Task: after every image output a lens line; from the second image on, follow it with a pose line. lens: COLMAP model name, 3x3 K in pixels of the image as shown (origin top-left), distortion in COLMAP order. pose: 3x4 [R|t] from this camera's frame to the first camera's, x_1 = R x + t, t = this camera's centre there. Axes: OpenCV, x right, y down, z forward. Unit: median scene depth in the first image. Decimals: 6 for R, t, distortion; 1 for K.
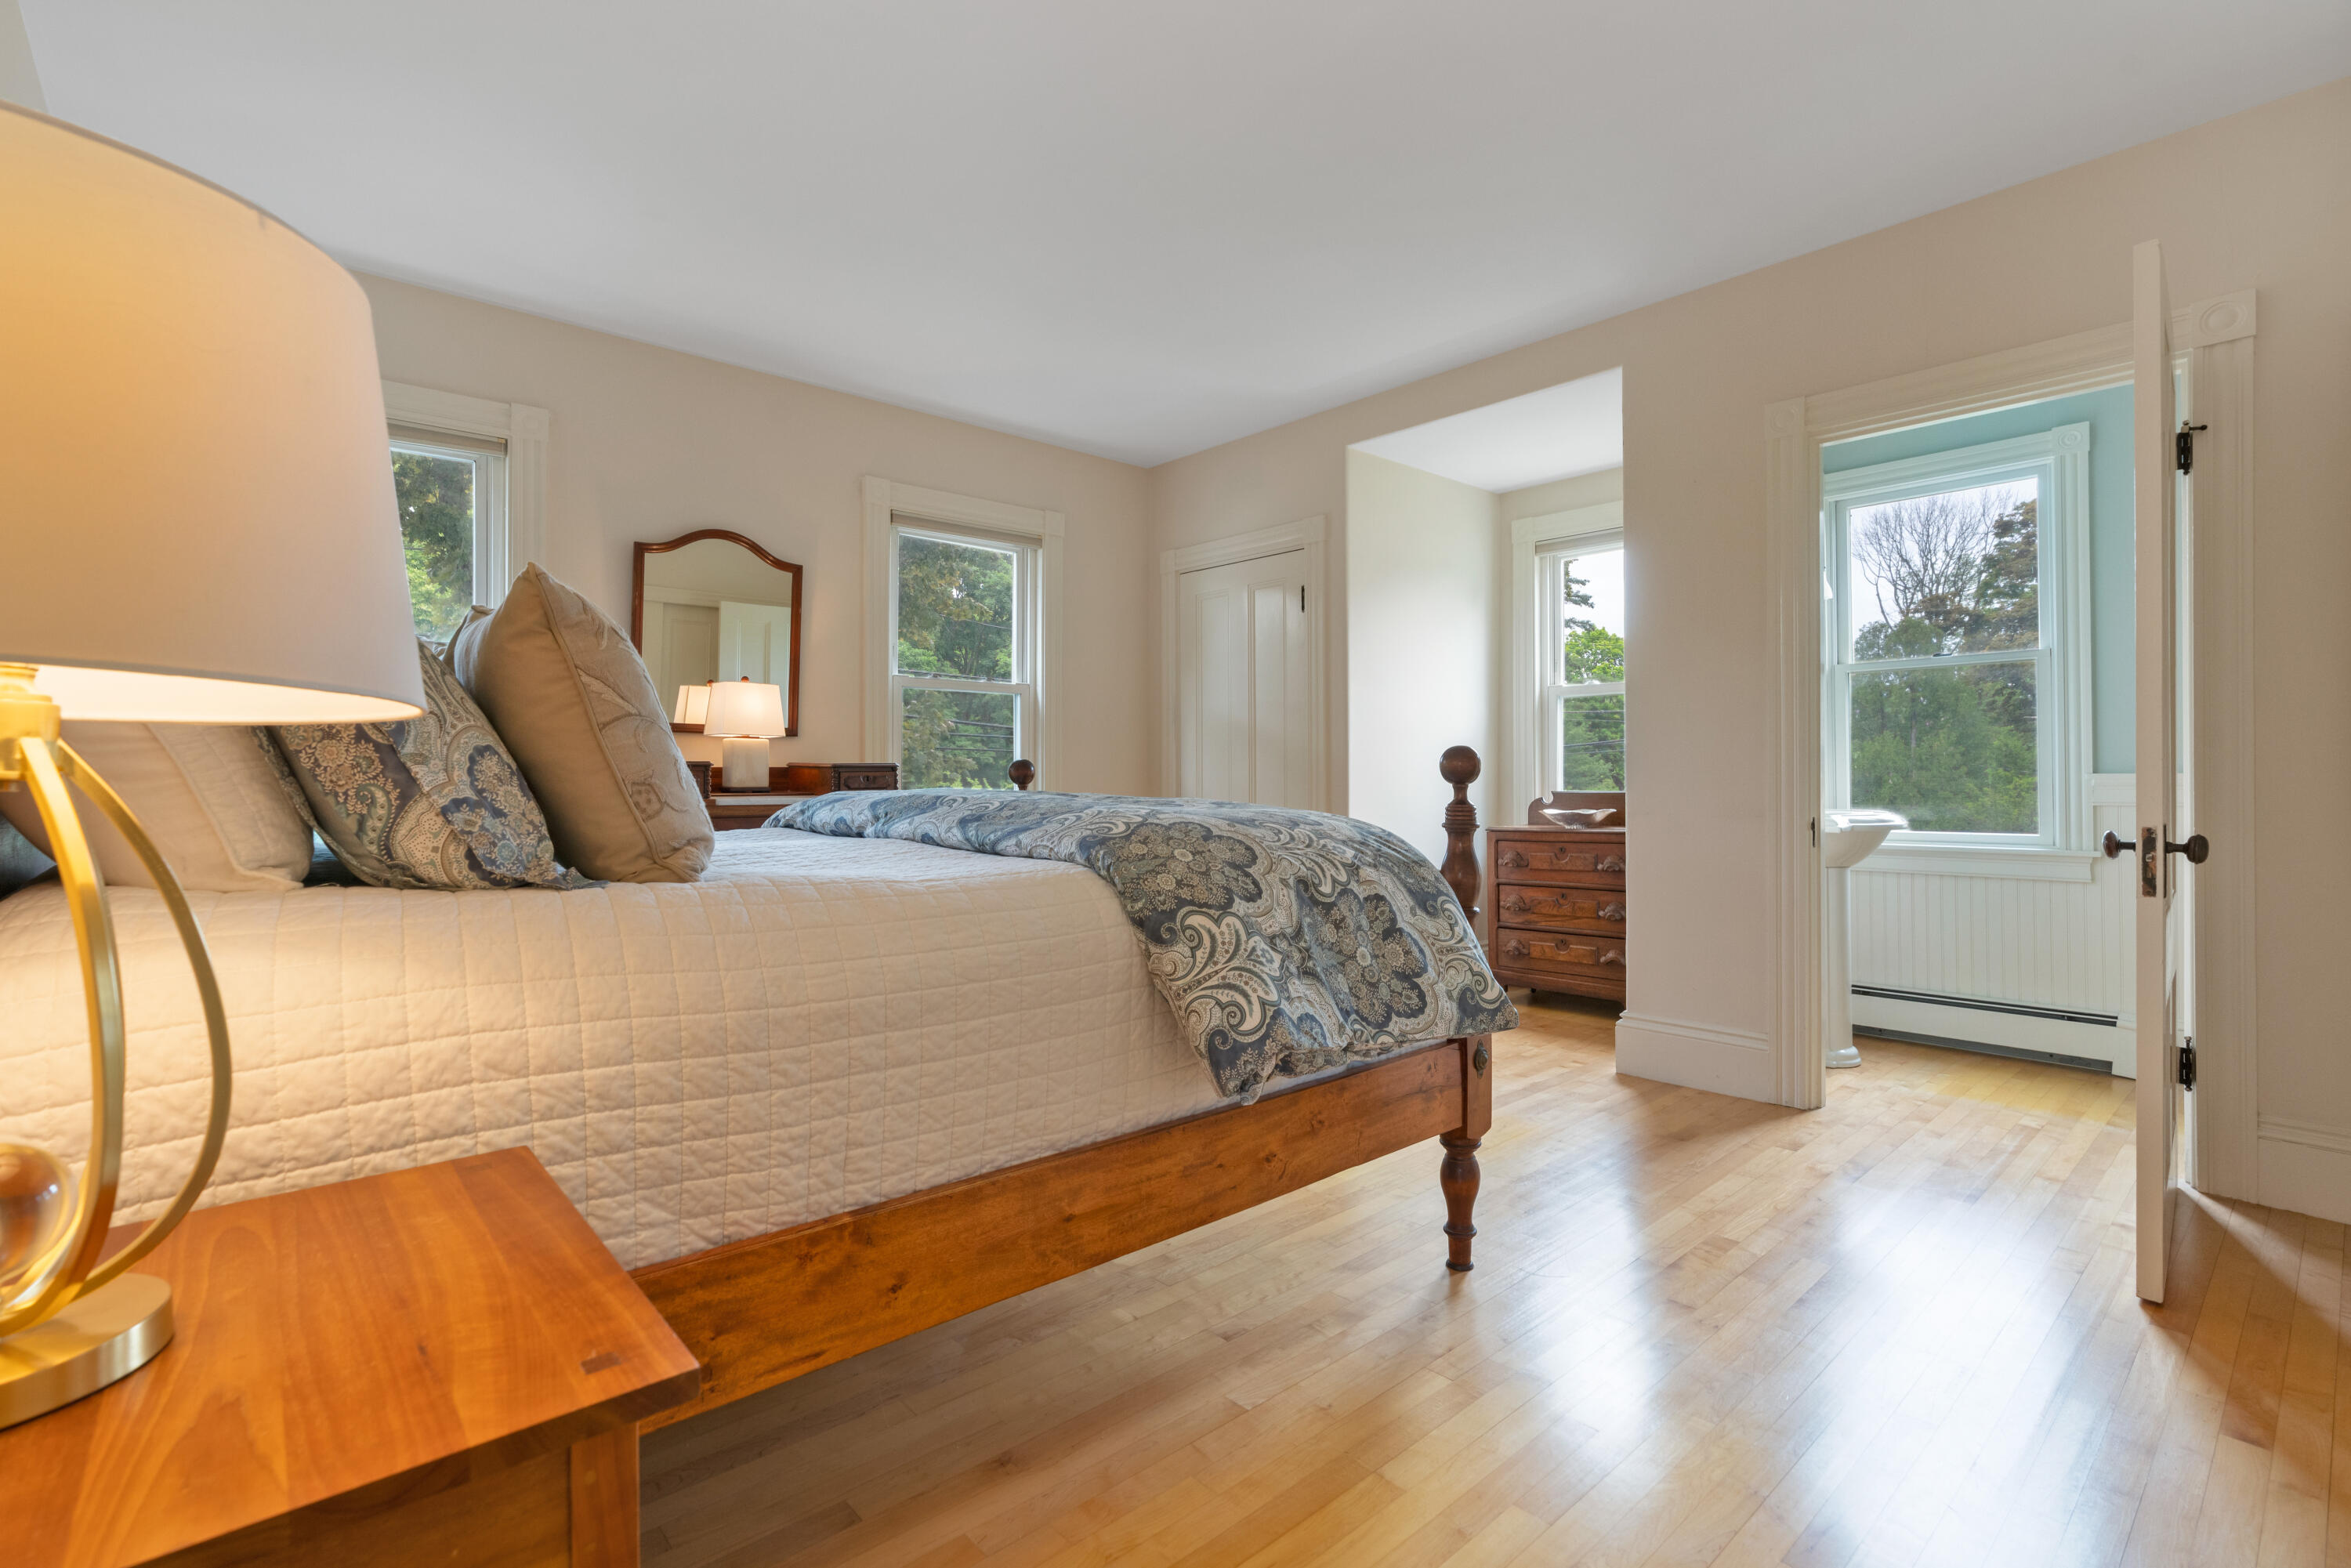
lens RADIAL K [[1071.8, 0, 1175.5], [0, 1071.8, 784.0], [0, 0, 1]] dist [-0.000872, 0.000019]
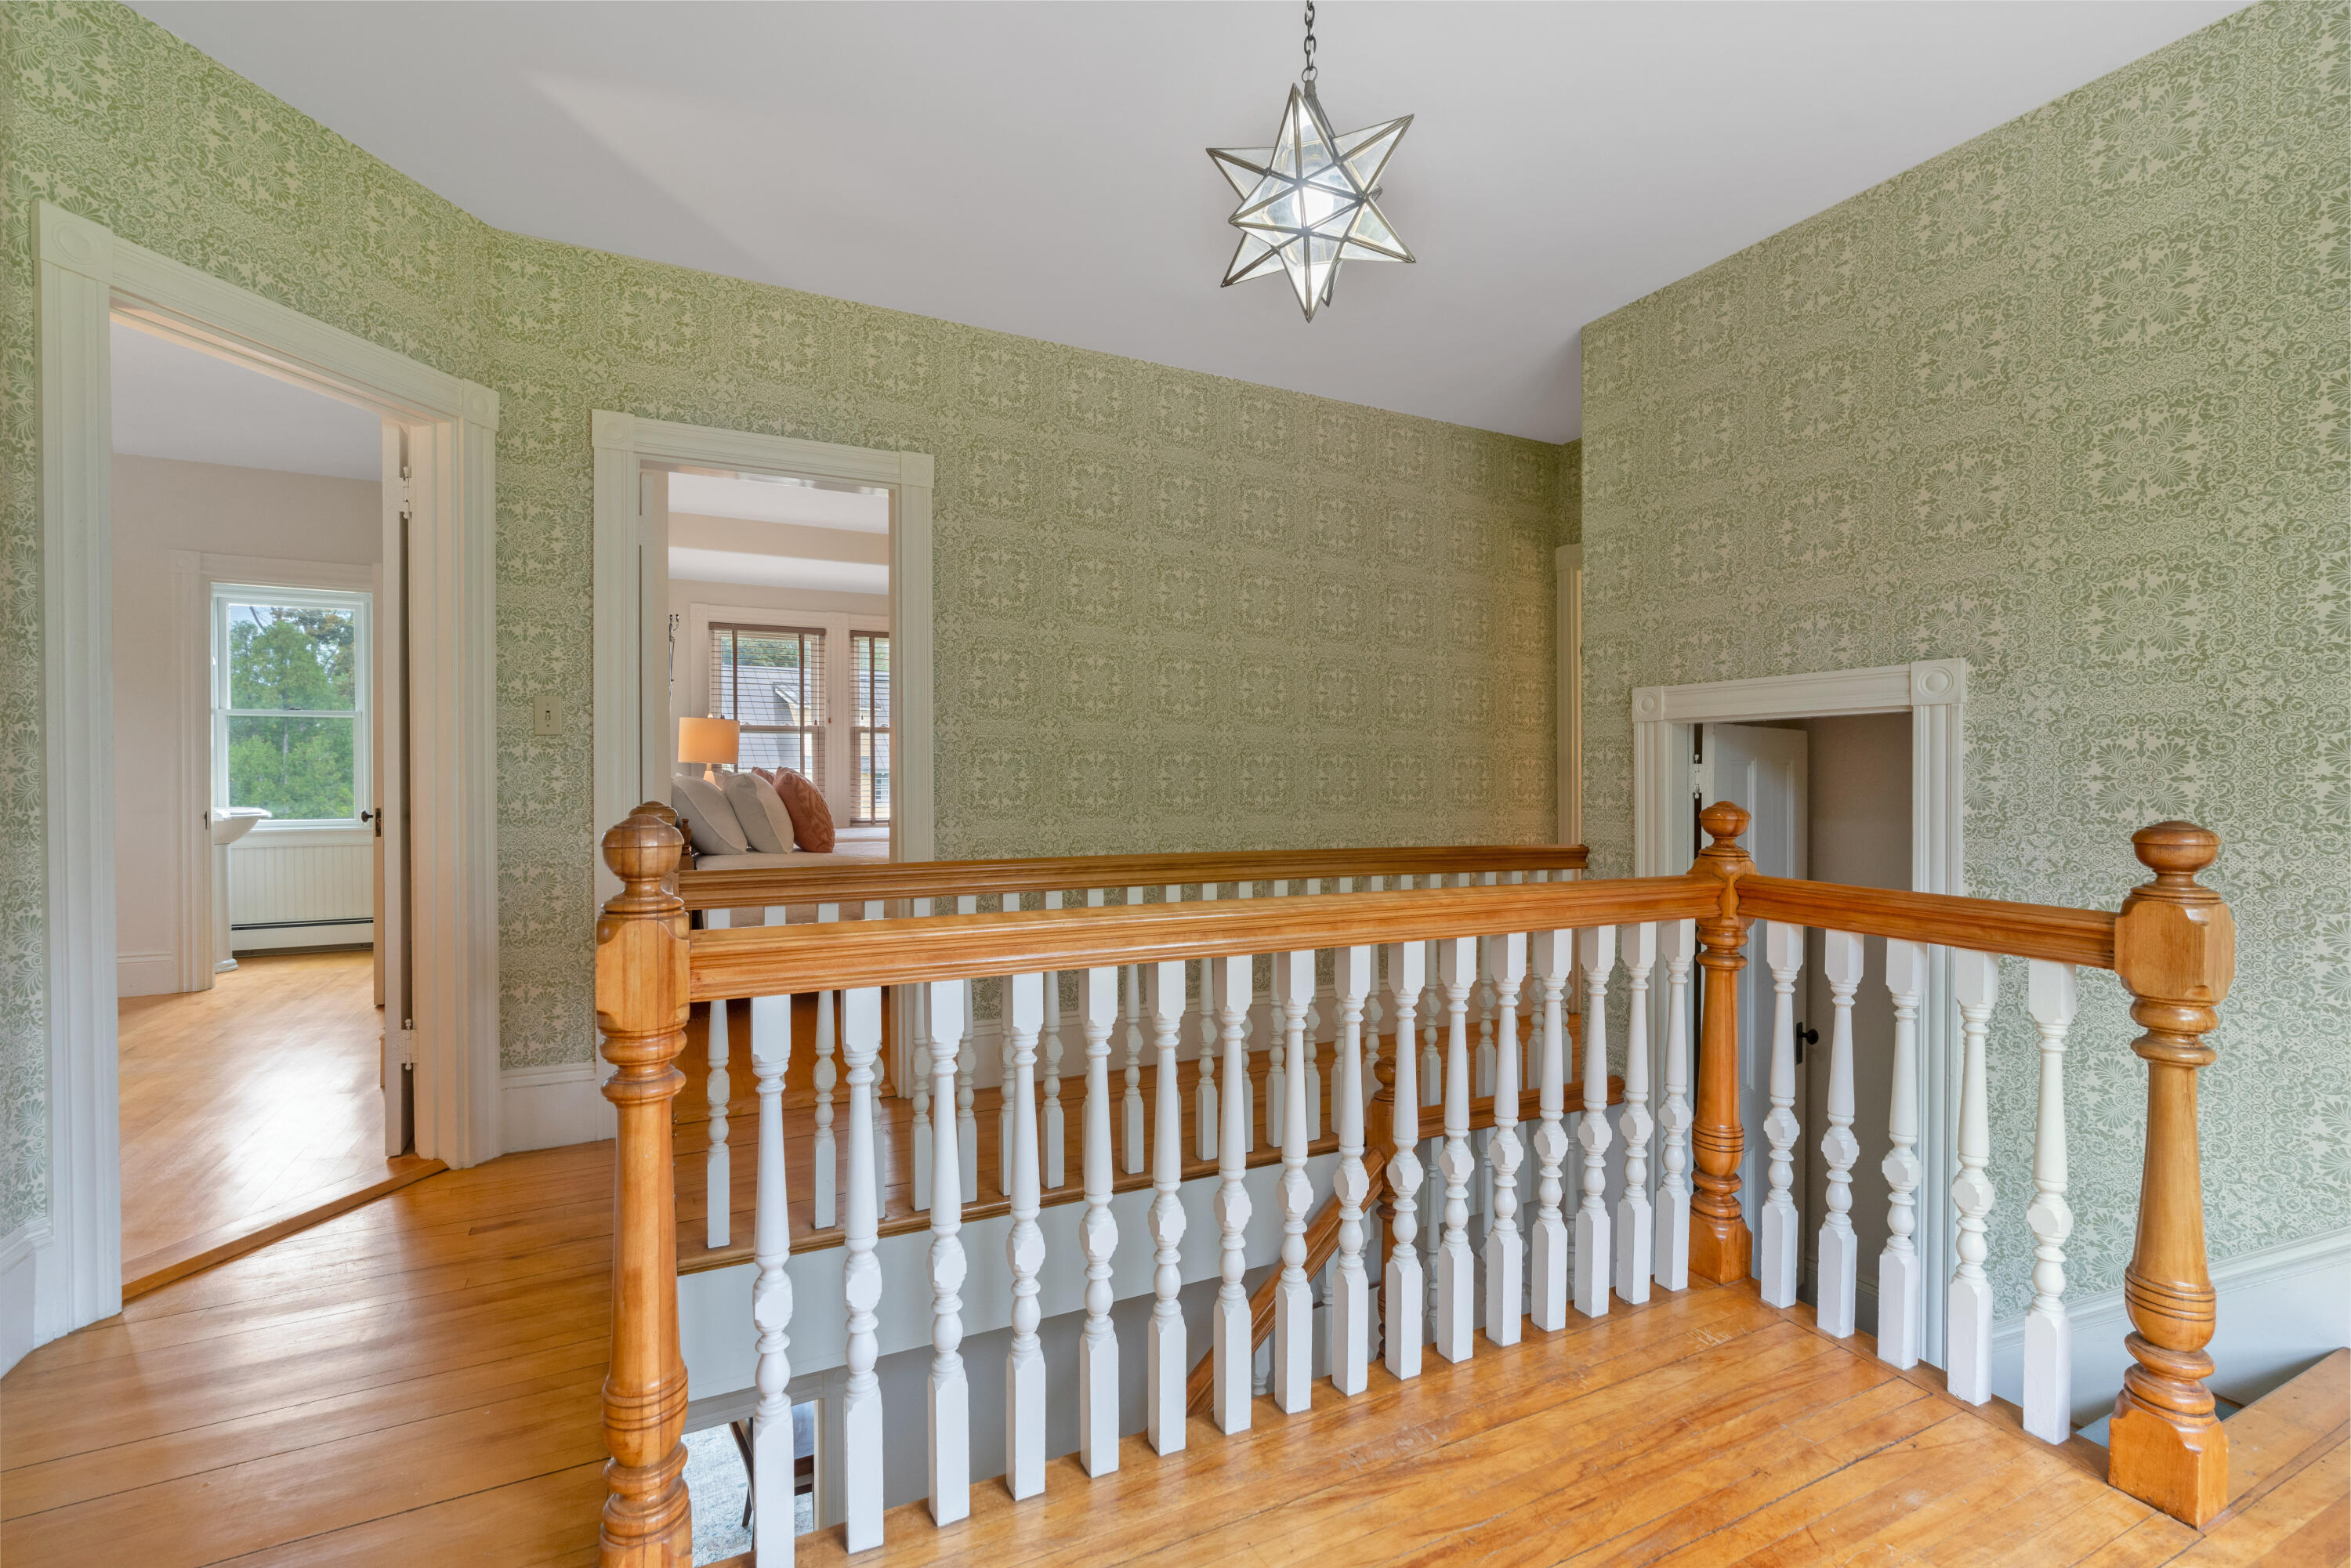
lens RADIAL K [[1071.8, 0, 1175.5], [0, 1071.8, 784.0], [0, 0, 1]] dist [-0.000872, 0.000019]
pose [[0.272124, 0.006065, 0.962243, -0.441298], [-0.001285, 0.999982, -0.005940, -0.000470], [-0.962261, 0.000380, 0.272127, -0.662569]]
